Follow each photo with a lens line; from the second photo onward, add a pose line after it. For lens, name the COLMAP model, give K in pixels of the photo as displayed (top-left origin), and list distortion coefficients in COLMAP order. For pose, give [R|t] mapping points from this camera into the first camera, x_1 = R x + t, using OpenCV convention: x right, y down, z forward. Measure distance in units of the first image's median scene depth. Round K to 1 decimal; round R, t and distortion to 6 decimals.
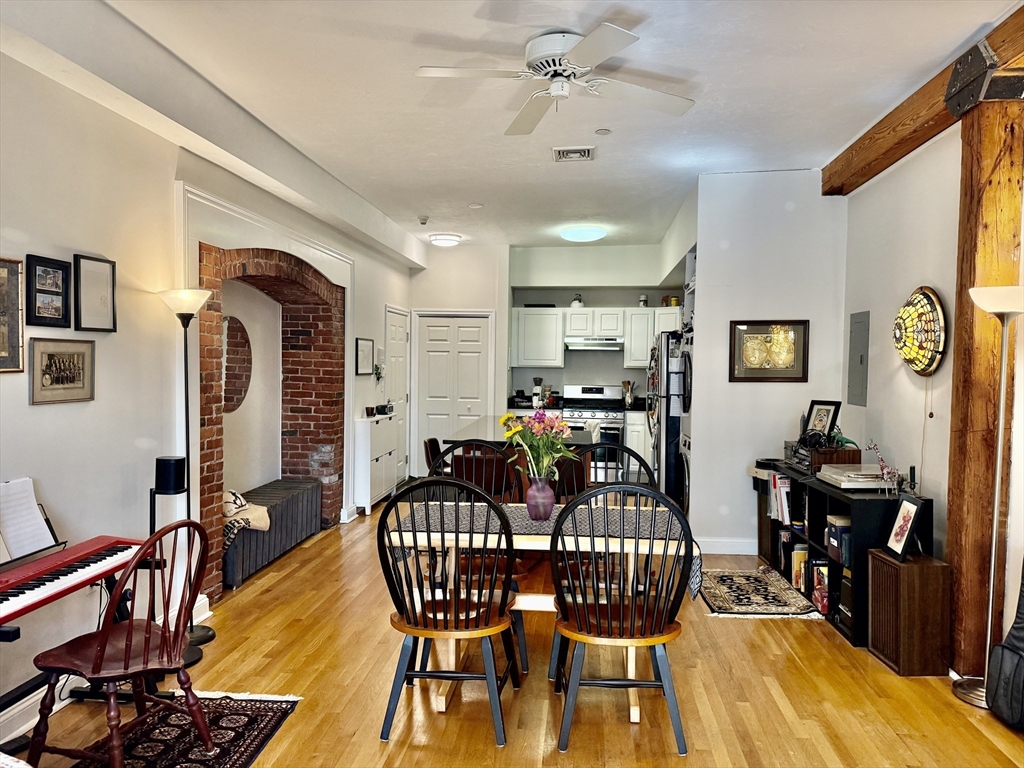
lens RADIAL K [[728.5, 0, 513.0], [0, 728.5, 380.0], [0, 0, 1]] dist [0.070441, -0.026419]
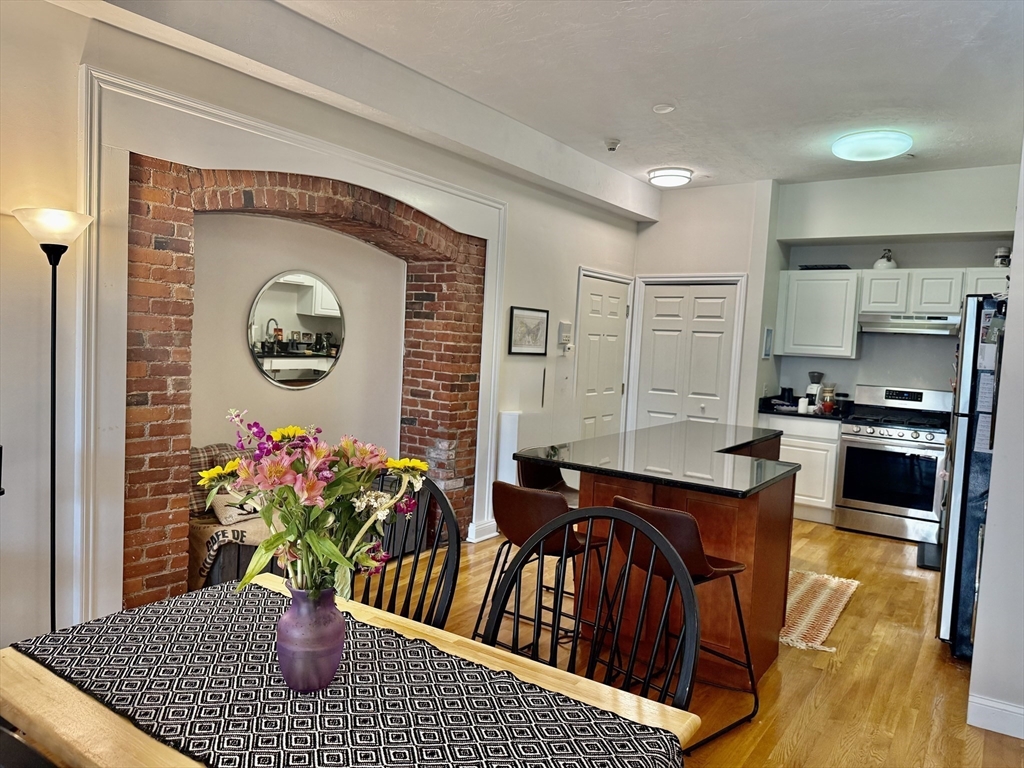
lens RADIAL K [[728.5, 0, 509.8], [0, 728.5, 388.7], [0, 0, 1]] dist [0.070441, -0.026419]
pose [[0.872322, 0.064146, -0.484705, 0.145463], [-0.050371, 0.997872, 0.041405, -0.001902], [0.486330, -0.011703, 0.873697, 0.285347]]
